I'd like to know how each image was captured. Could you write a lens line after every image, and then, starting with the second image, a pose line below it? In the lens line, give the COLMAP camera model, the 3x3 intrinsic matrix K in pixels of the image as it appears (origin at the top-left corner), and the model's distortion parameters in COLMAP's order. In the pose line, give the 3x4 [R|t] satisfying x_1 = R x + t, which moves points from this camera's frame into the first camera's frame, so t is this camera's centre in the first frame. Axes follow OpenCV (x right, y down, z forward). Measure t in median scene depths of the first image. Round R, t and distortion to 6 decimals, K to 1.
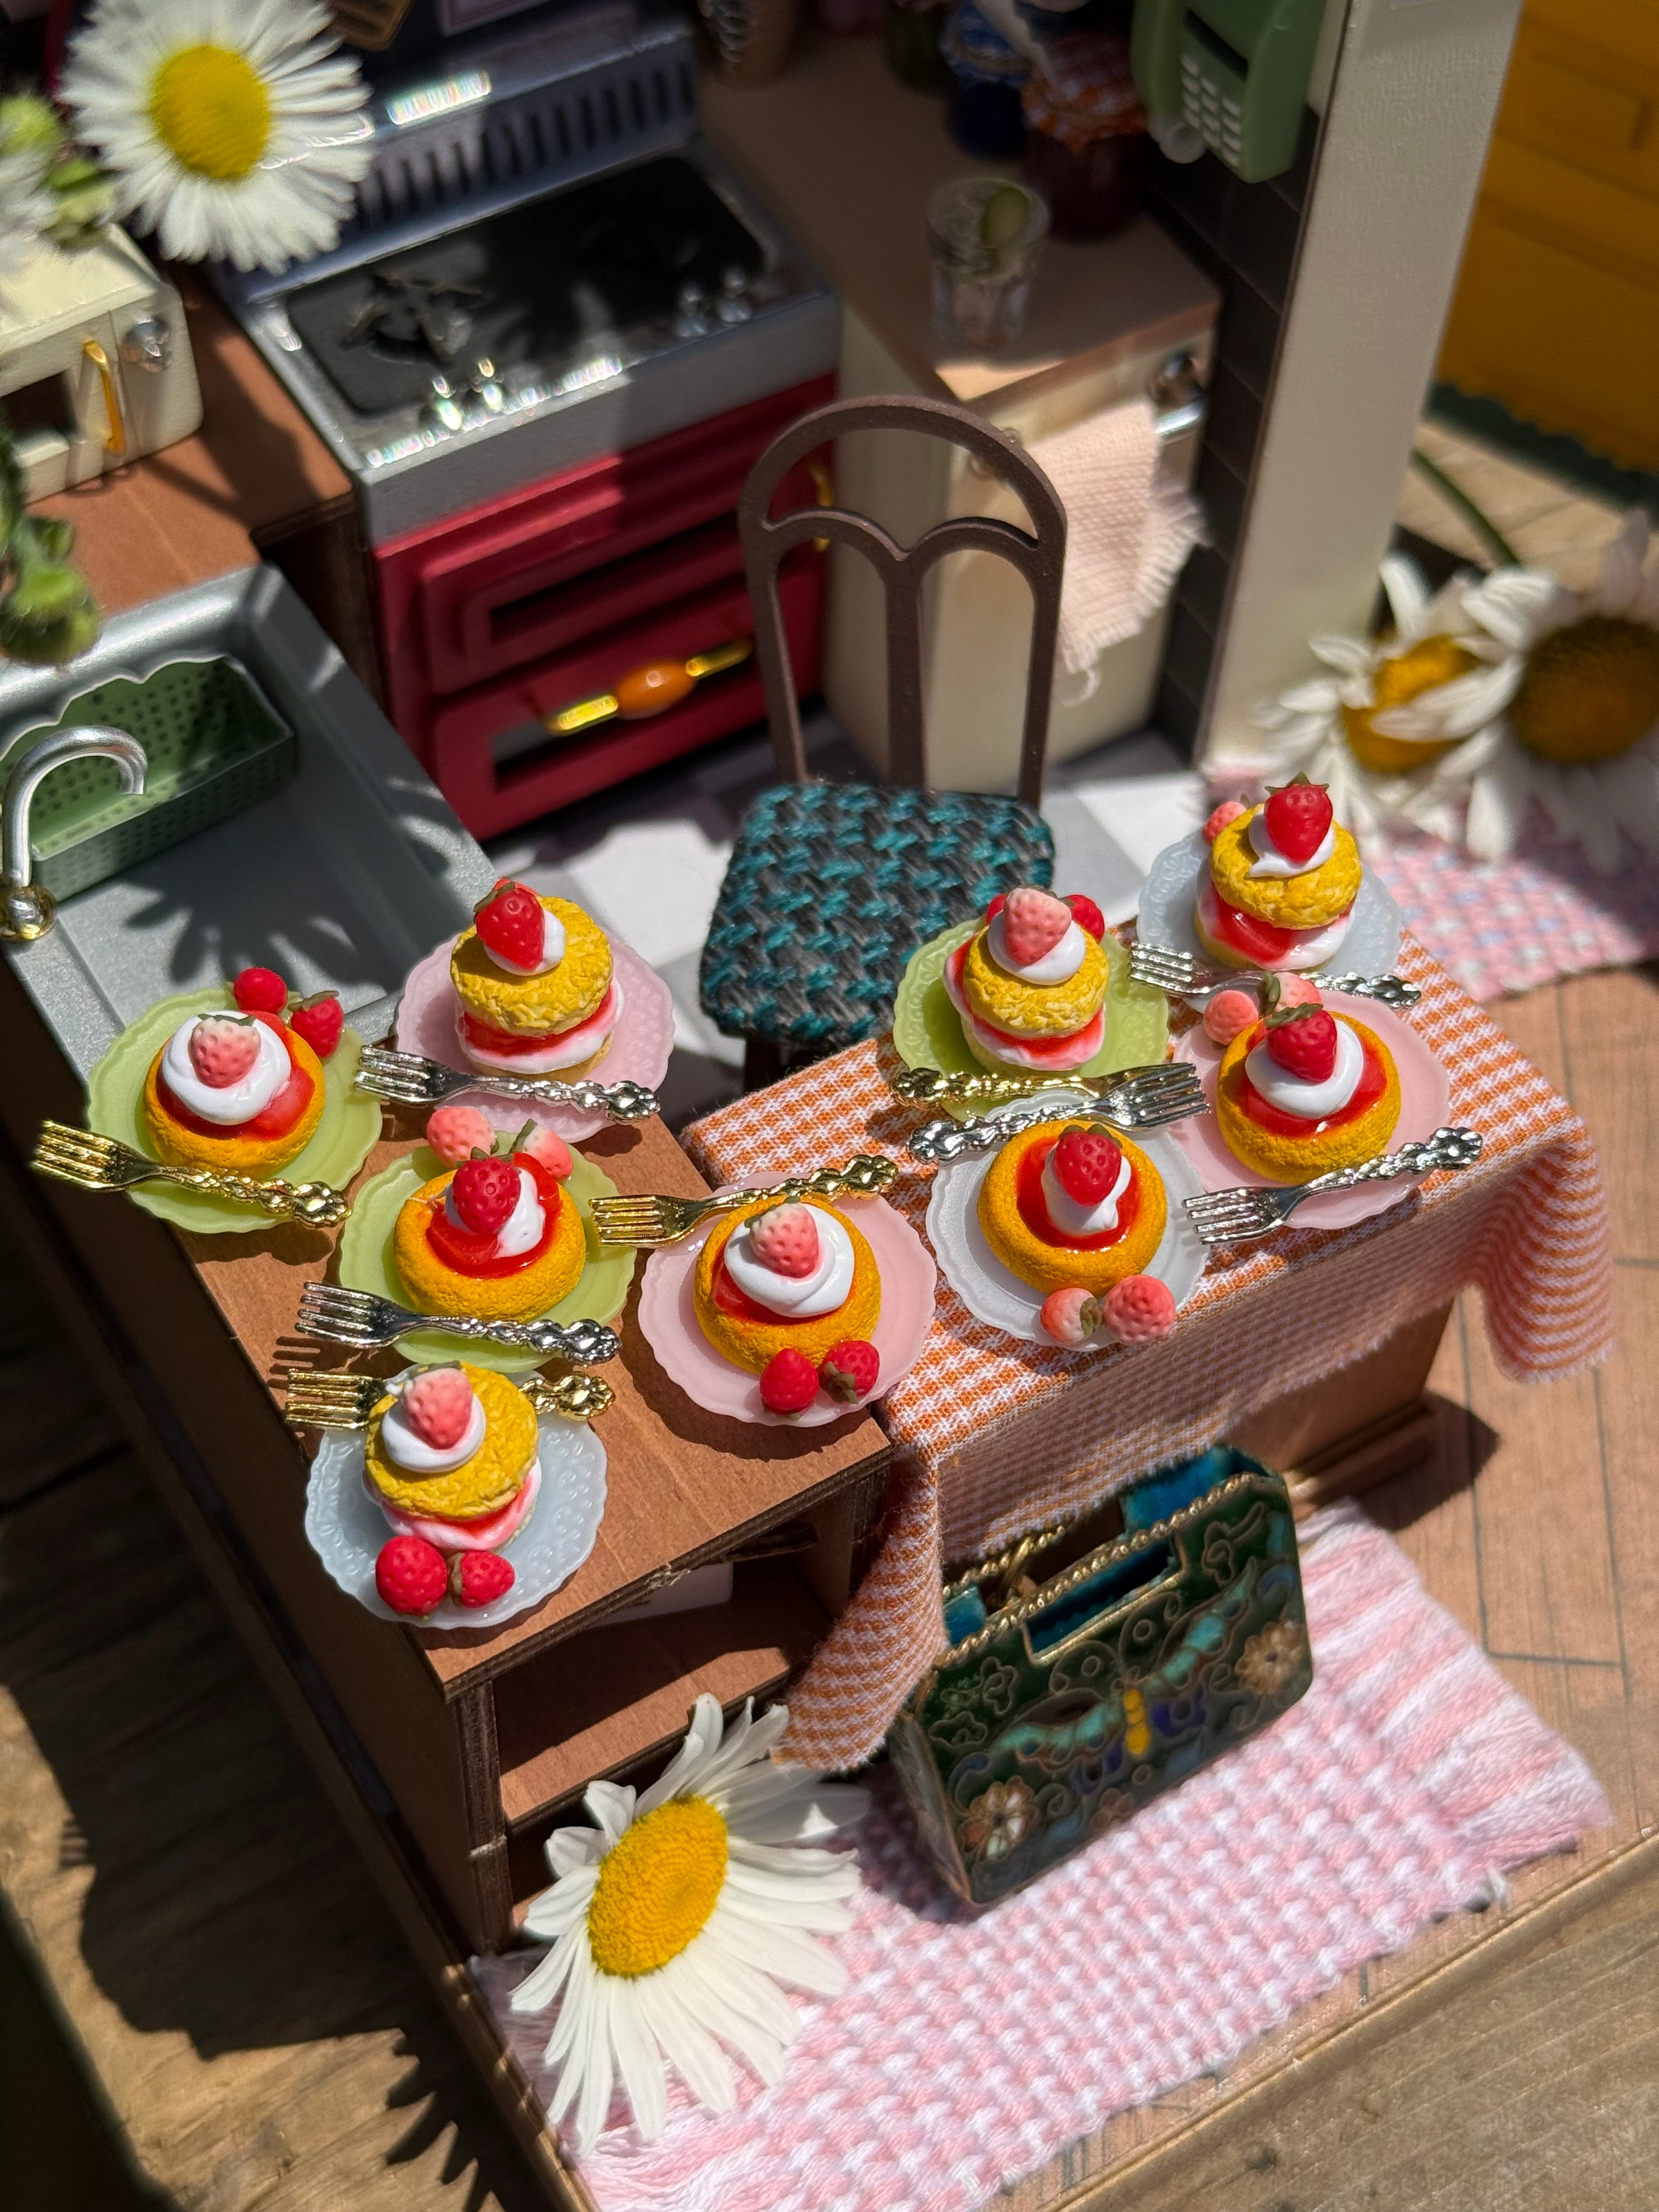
lens RADIAL K [[3299.1, 0, 829.5], [0, 3299.1, 1106.0], [0, 0, 1]] dist [0.125453, -0.079562]
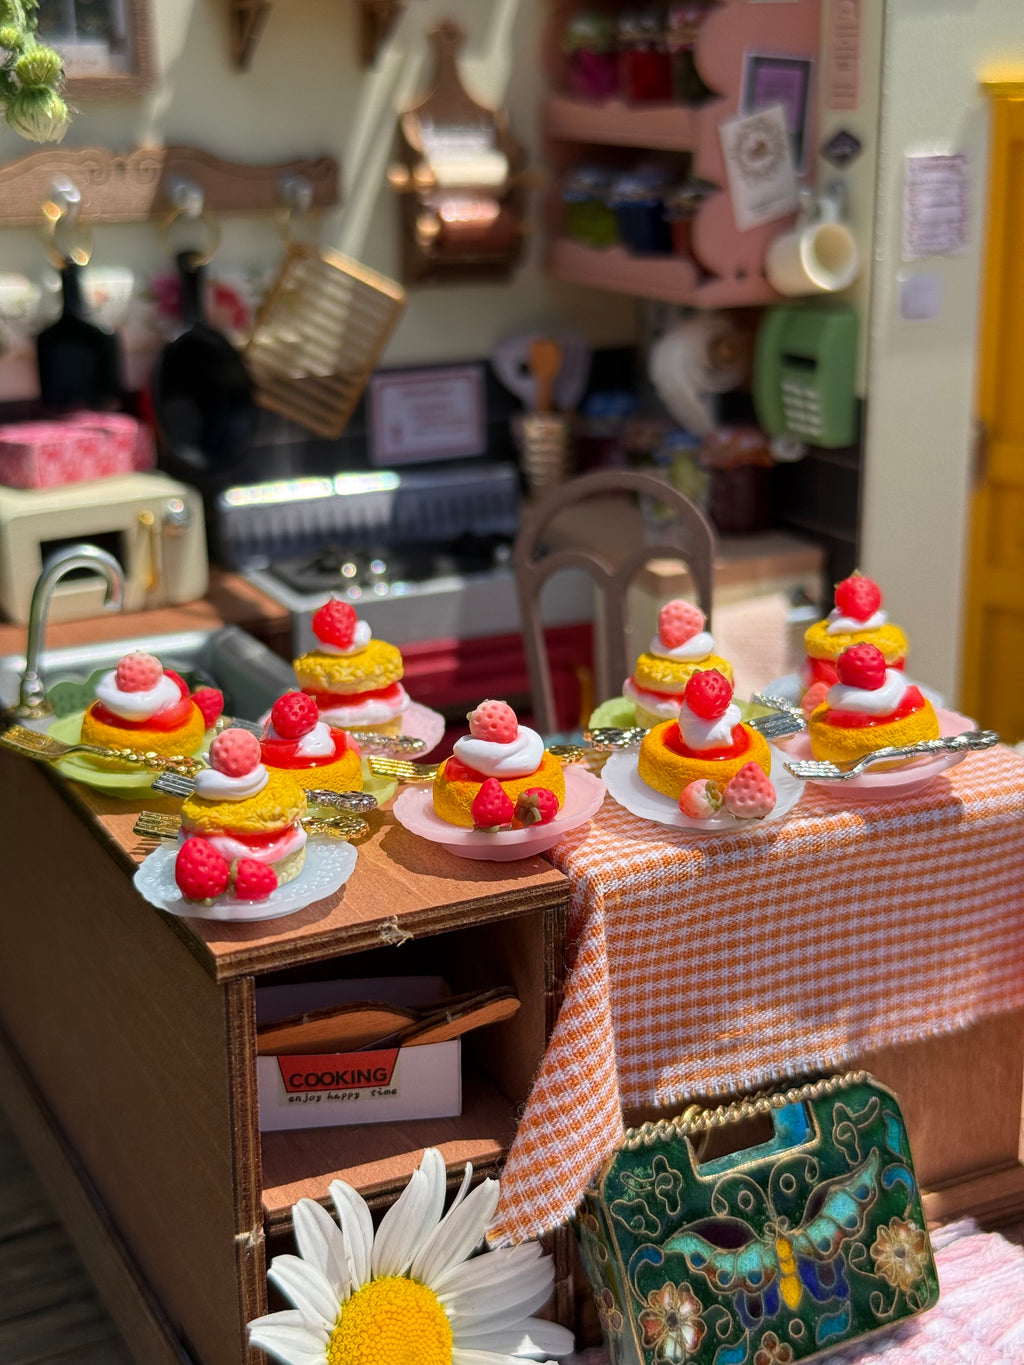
lens RADIAL K [[2035.9, 0, 512.0], [0, 2035.9, 682.5], [0, 0, 1]] dist [0.125453, -0.079562]
pose [[0.994875, -0.020101, -0.099092, 0.074151], [-0.044585, 0.792399, -0.608371, 0.508651], [0.090750, 0.609672, 0.787442, 0.264099]]
